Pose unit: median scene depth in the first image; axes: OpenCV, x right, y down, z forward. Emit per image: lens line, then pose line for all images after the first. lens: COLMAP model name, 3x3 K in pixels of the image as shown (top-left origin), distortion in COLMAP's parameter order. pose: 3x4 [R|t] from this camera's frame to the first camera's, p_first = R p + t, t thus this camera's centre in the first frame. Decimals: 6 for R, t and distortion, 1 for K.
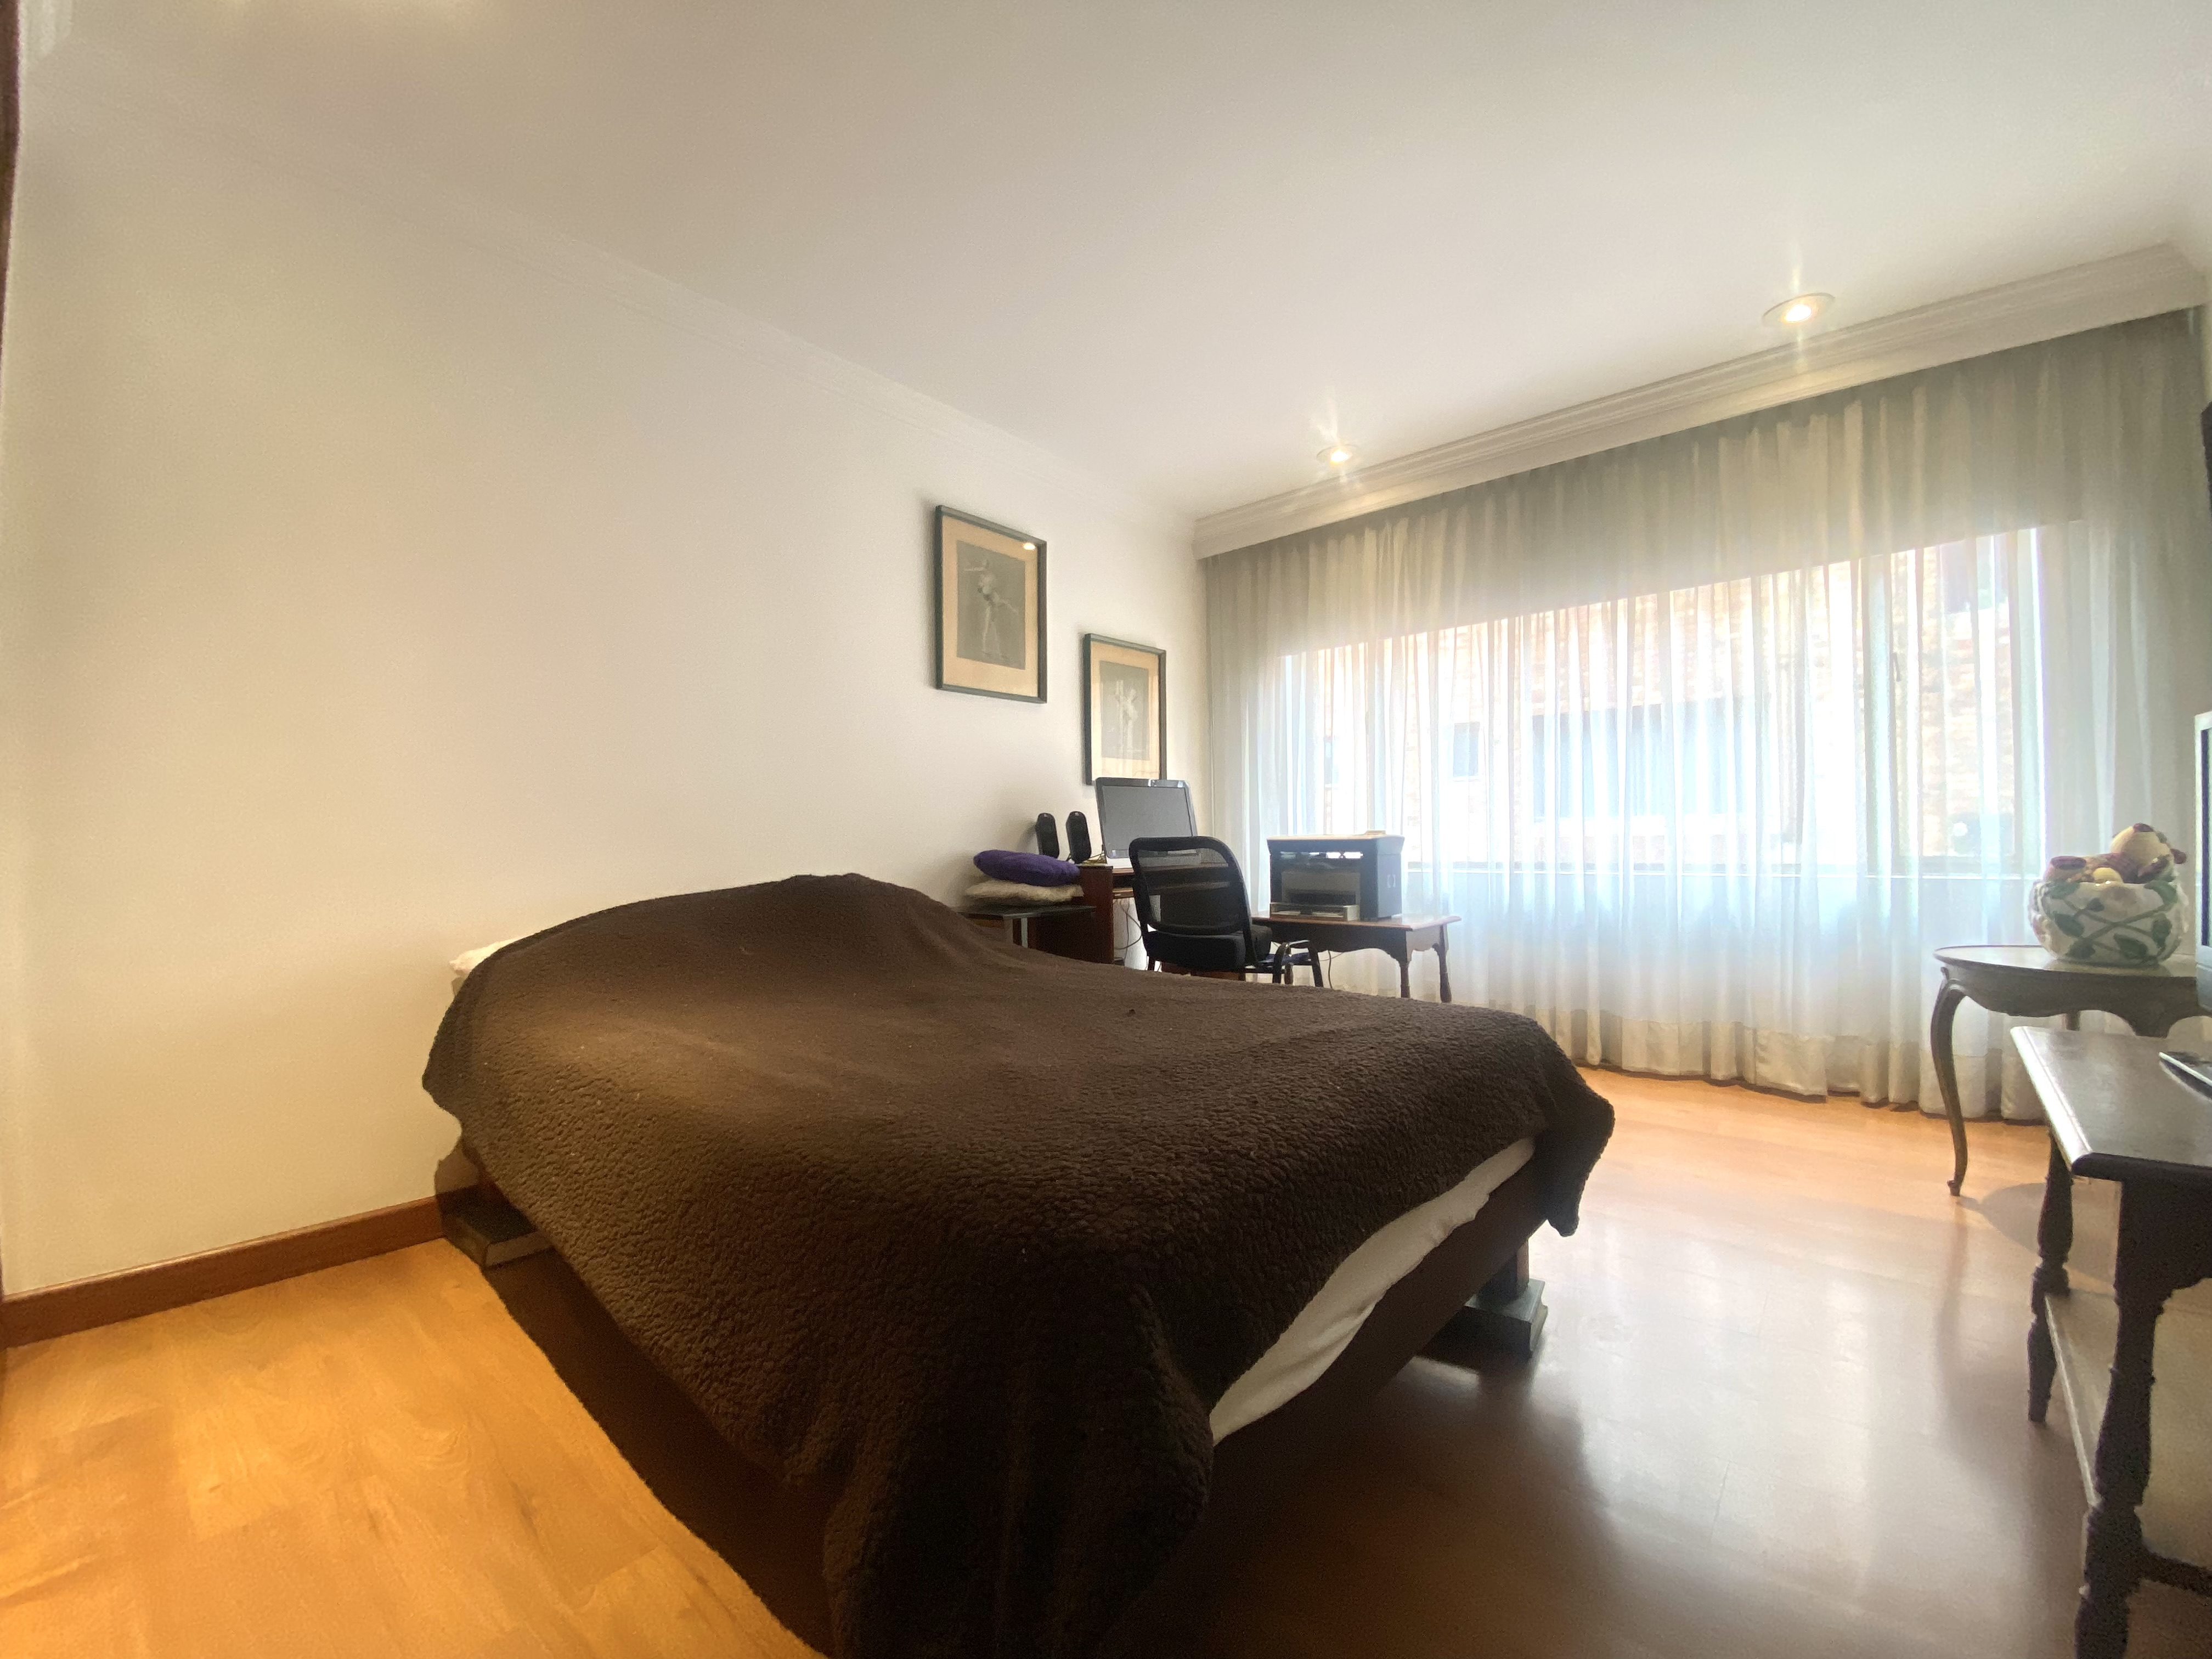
lens RADIAL K [[896.4, 0, 1101.0], [0, 896.4, 824.5], [0, 0, 1]] dist [0.034459, -0.024541]
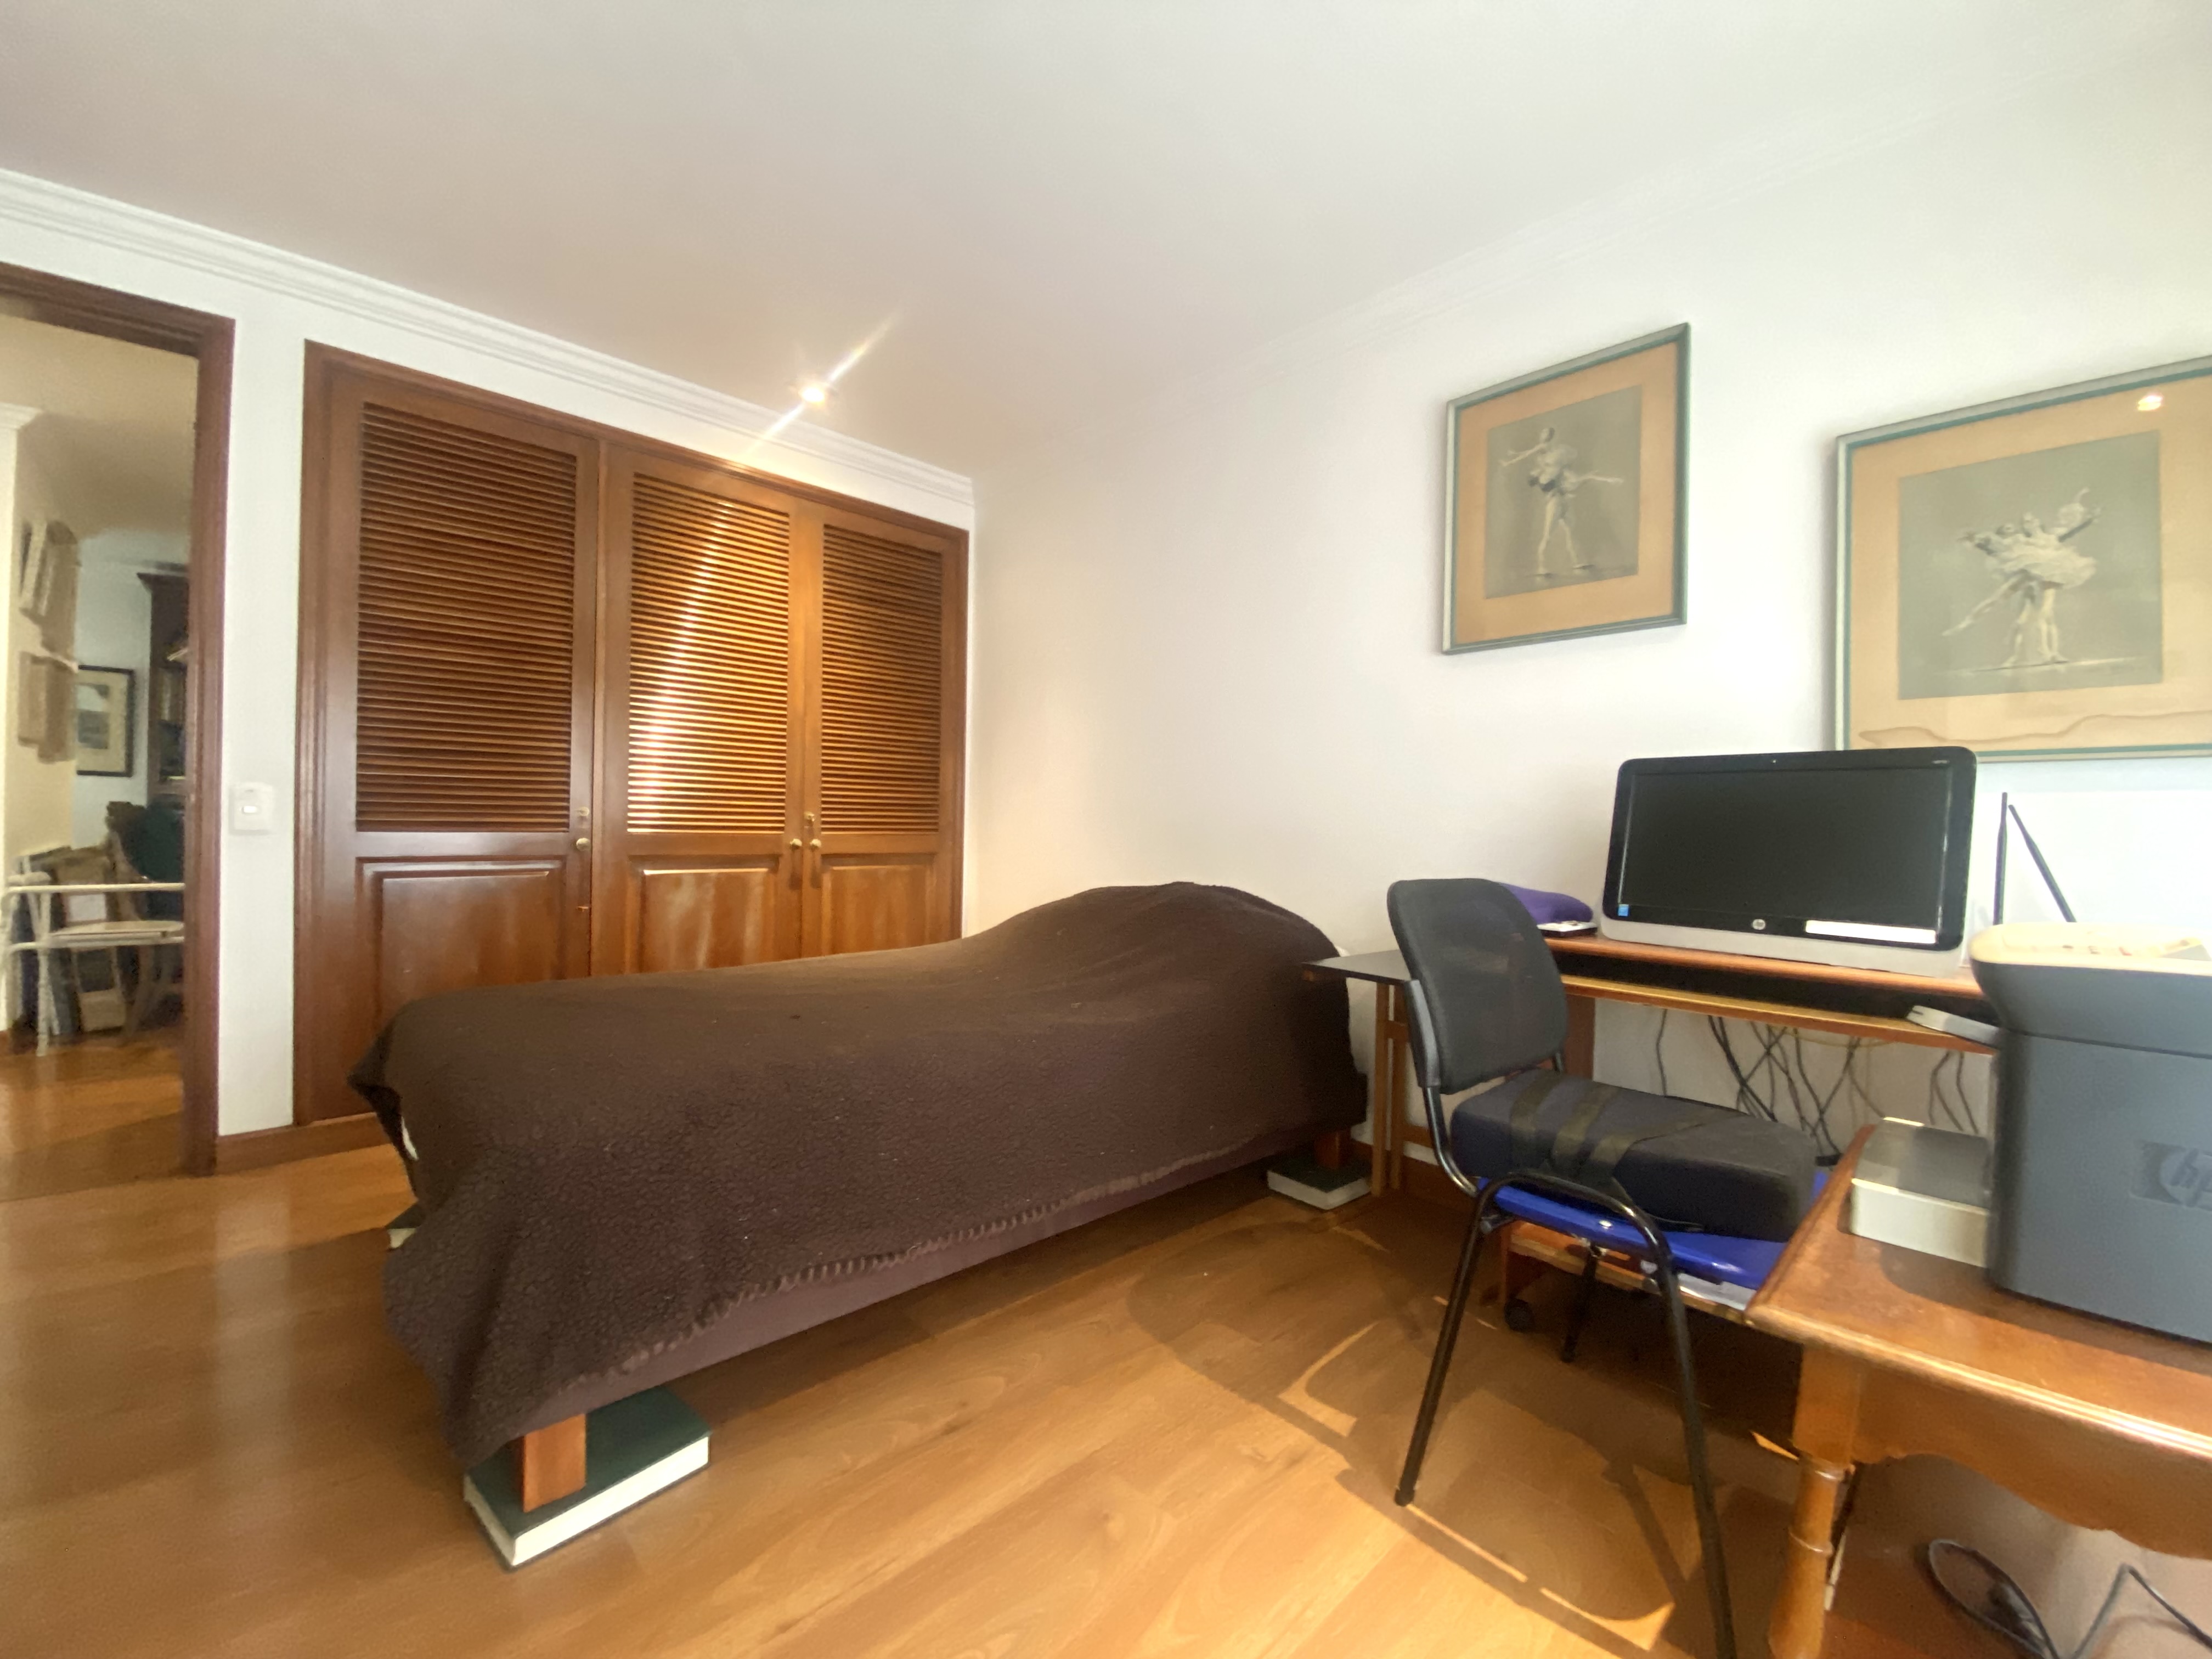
lens RADIAL K [[896.4, 0, 1101.0], [0, 896.4, 824.5], [0, 0, 1]] dist [0.034459, -0.024541]
pose [[-0.087251, 0.004904, -0.996174, 0.537158], [-0.012200, 0.999908, 0.005991, -0.013324], [0.996112, 0.012676, -0.087183, 0.738667]]
